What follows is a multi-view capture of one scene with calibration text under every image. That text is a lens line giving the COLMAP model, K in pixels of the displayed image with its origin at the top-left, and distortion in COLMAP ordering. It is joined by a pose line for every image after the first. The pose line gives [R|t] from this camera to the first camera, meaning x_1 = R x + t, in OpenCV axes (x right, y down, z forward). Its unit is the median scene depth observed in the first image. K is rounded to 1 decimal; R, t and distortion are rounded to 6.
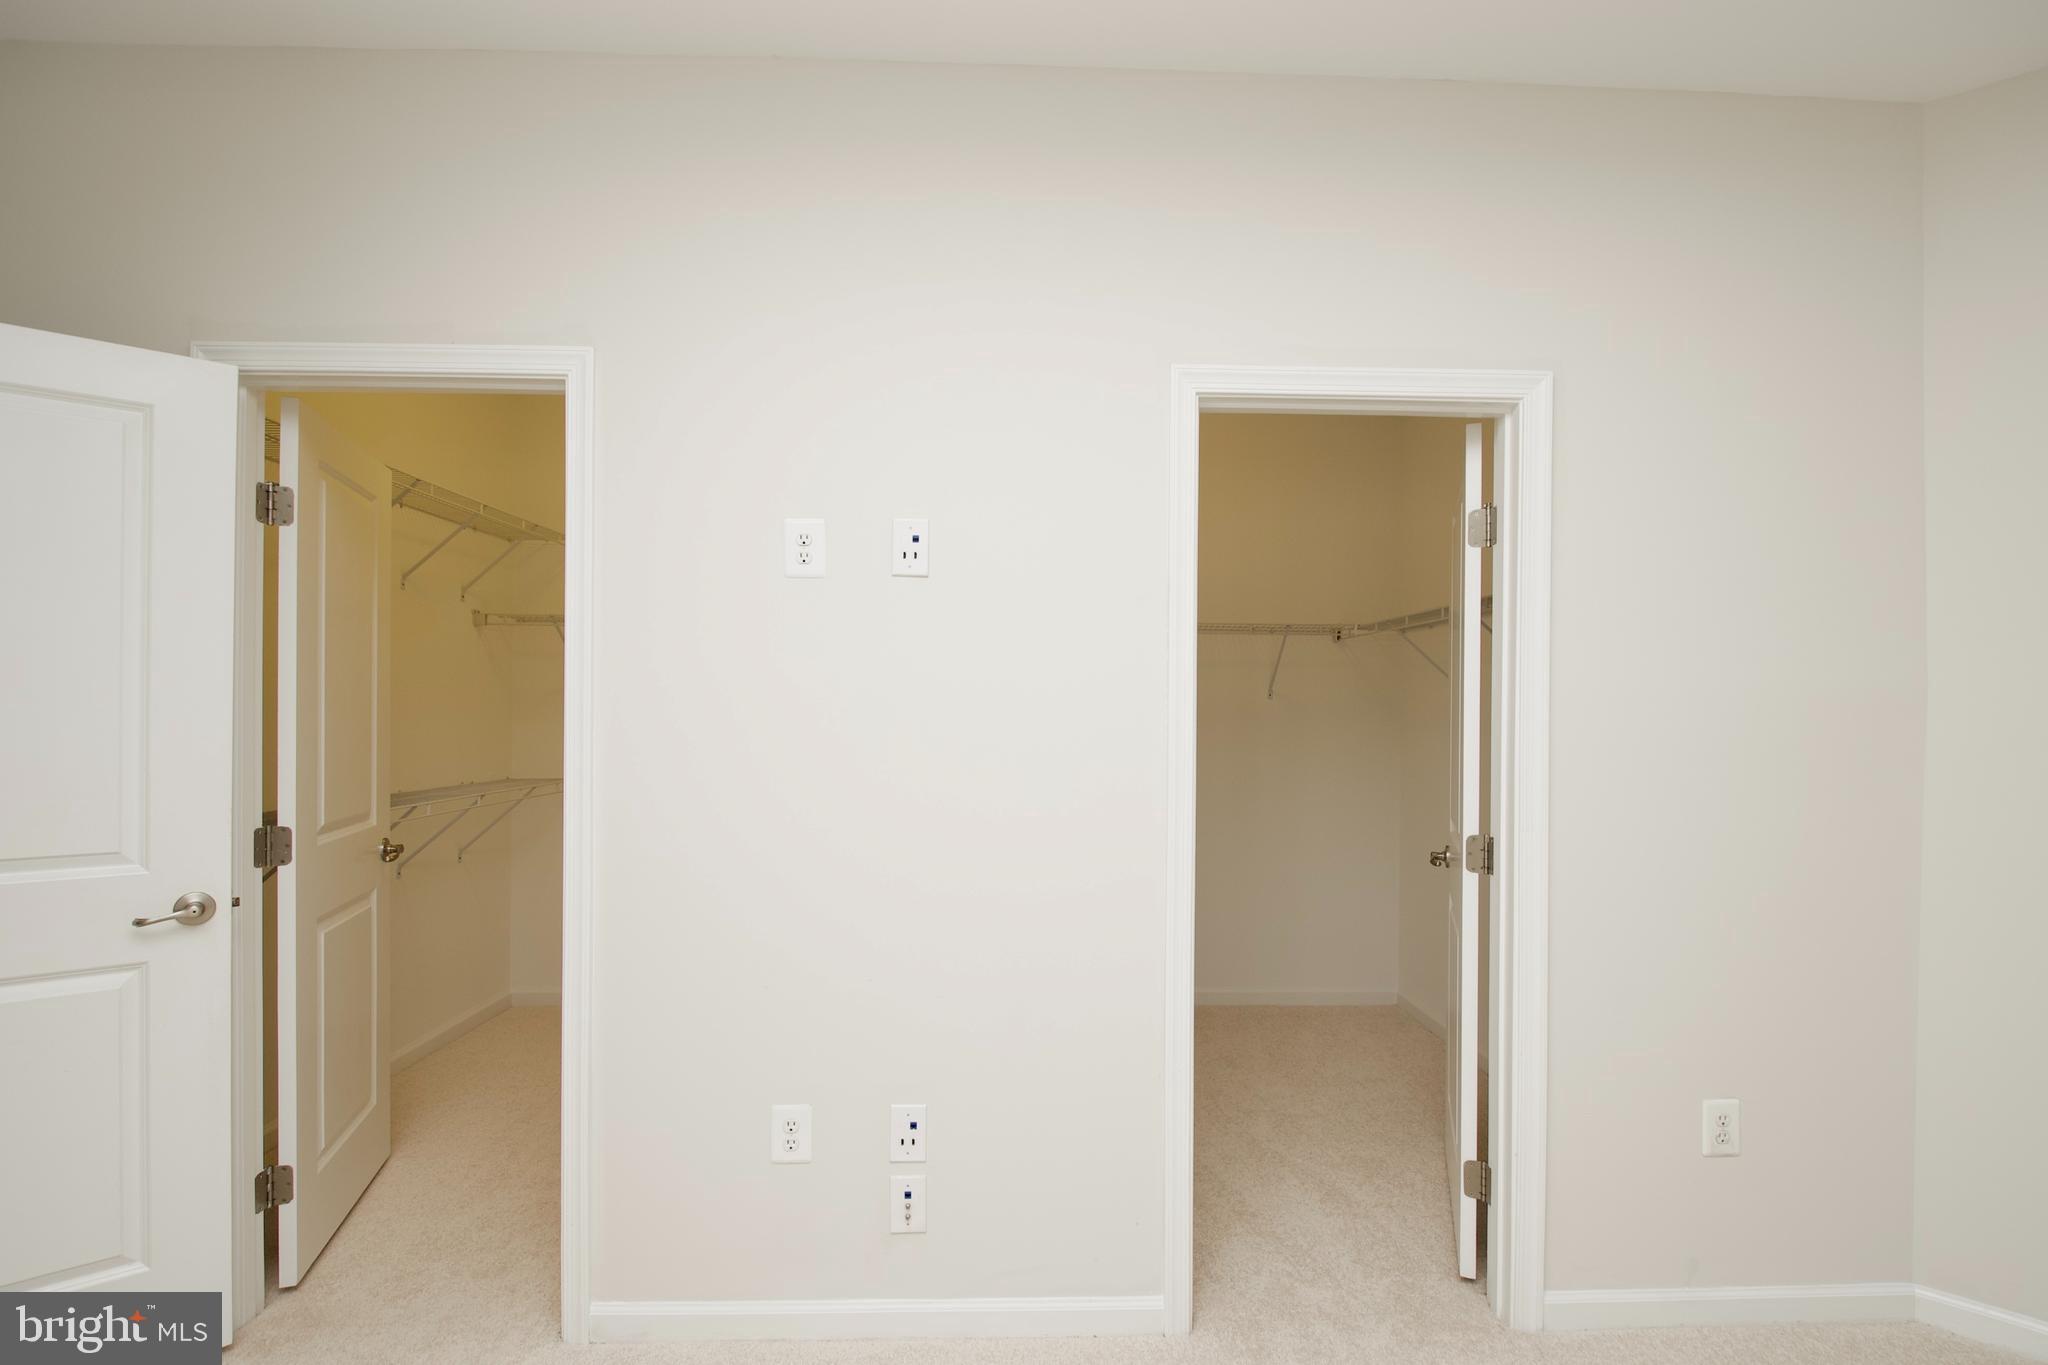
lens RADIAL K [[946.2, 0, 1043.6], [0, 946.2, 715.3], [0, 0, 1]] dist [0.012397, -0.015140]
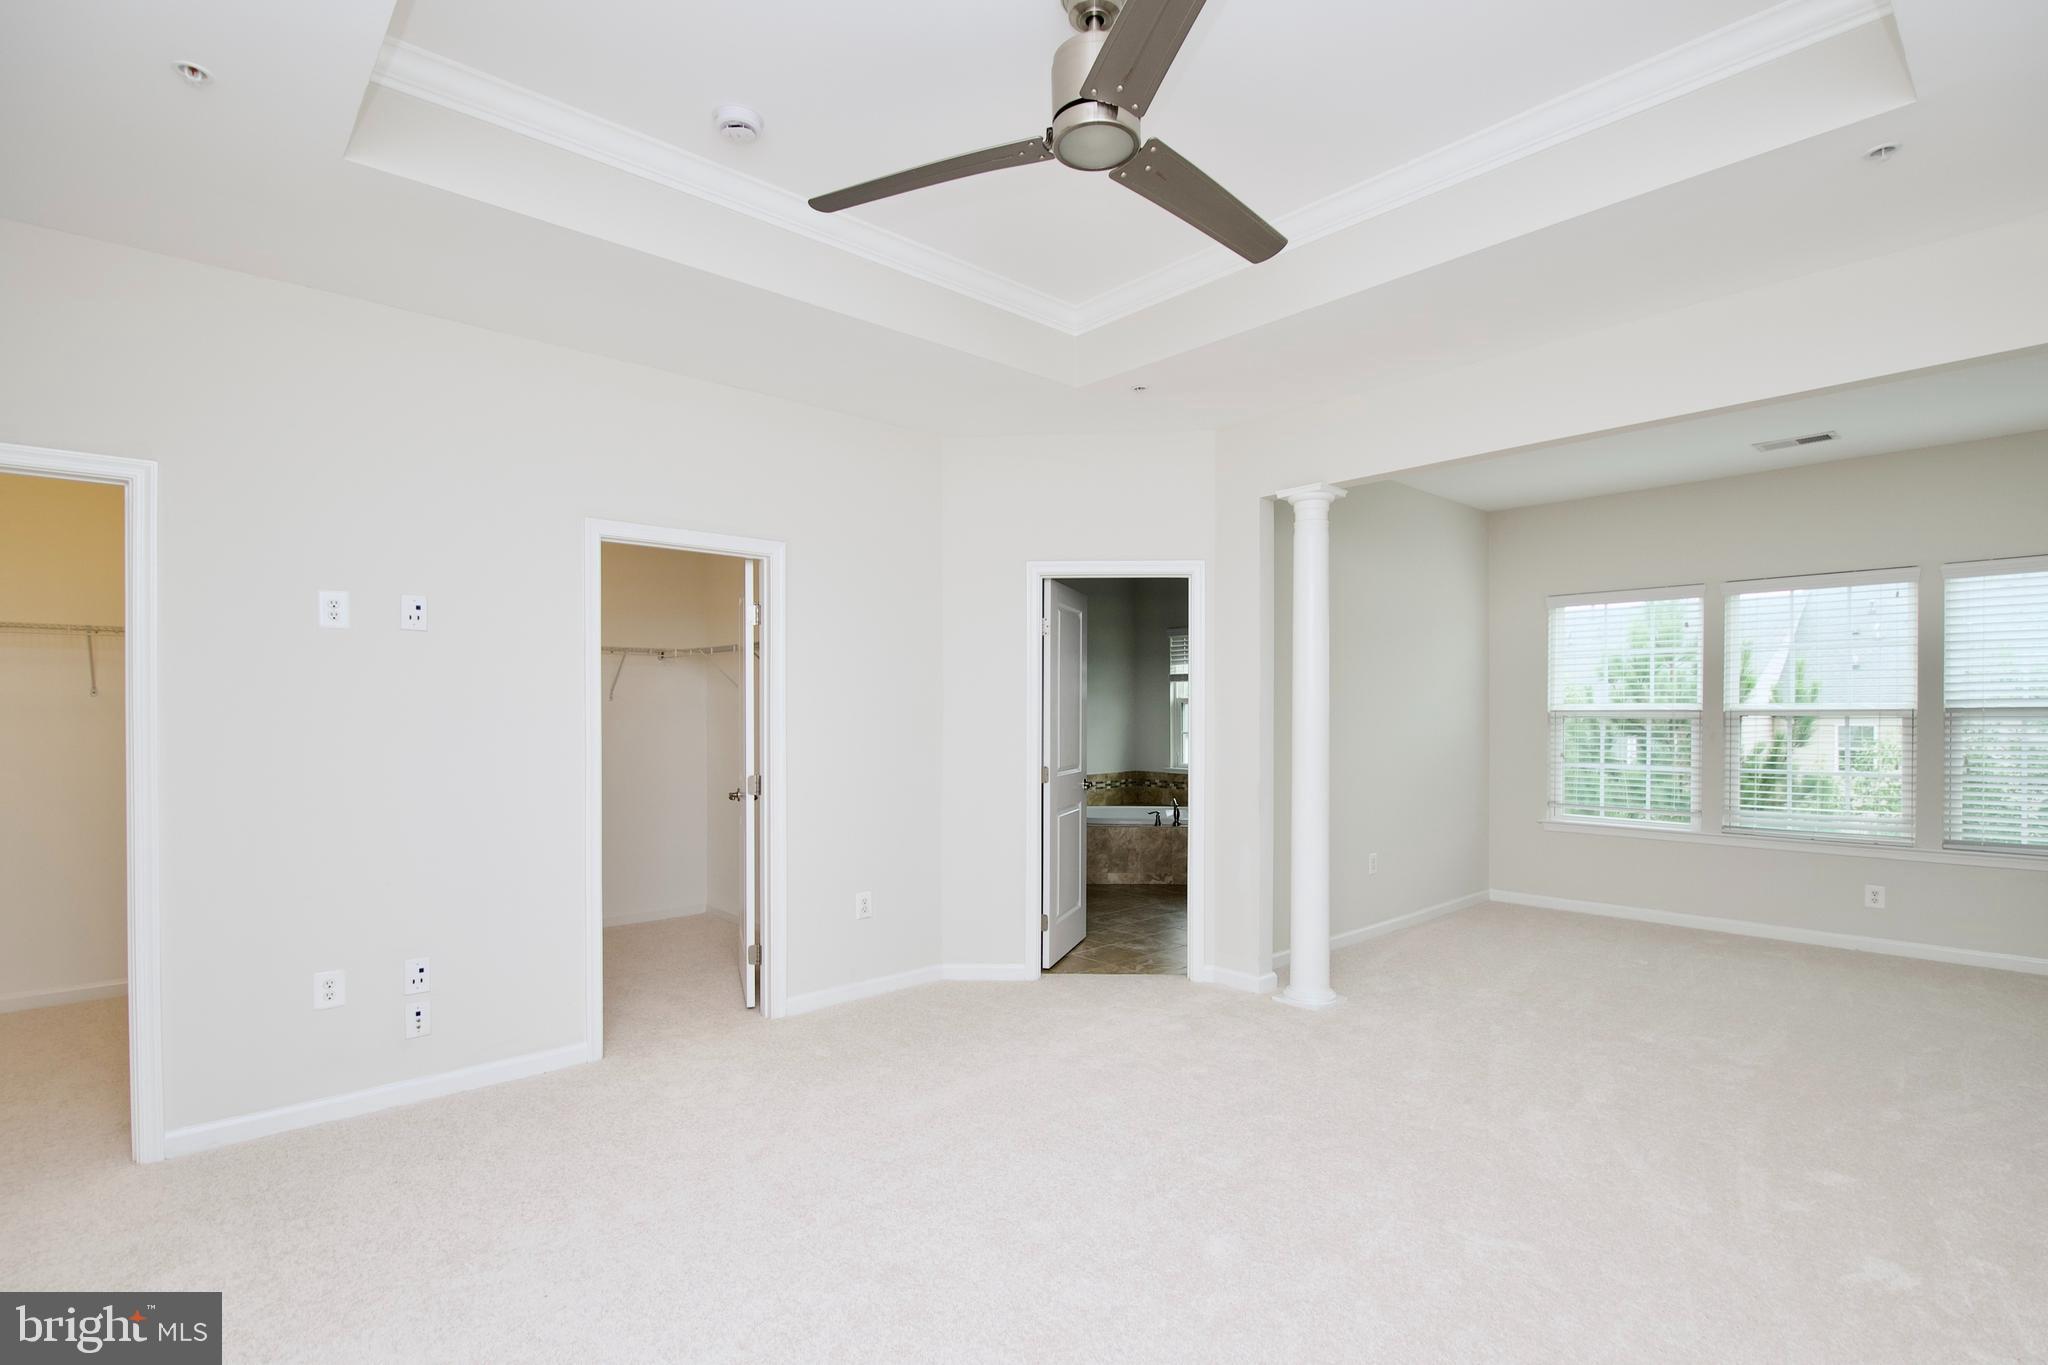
lens RADIAL K [[946.2, 0, 1043.6], [0, 946.2, 715.3], [0, 0, 1]] dist [0.012397, -0.015140]
pose [[0.755483, -0.011860, 0.655061, -0.371940], [0.007571, 0.999927, 0.009373, -0.009858], [-0.655124, -0.002121, 0.755518, -0.875912]]
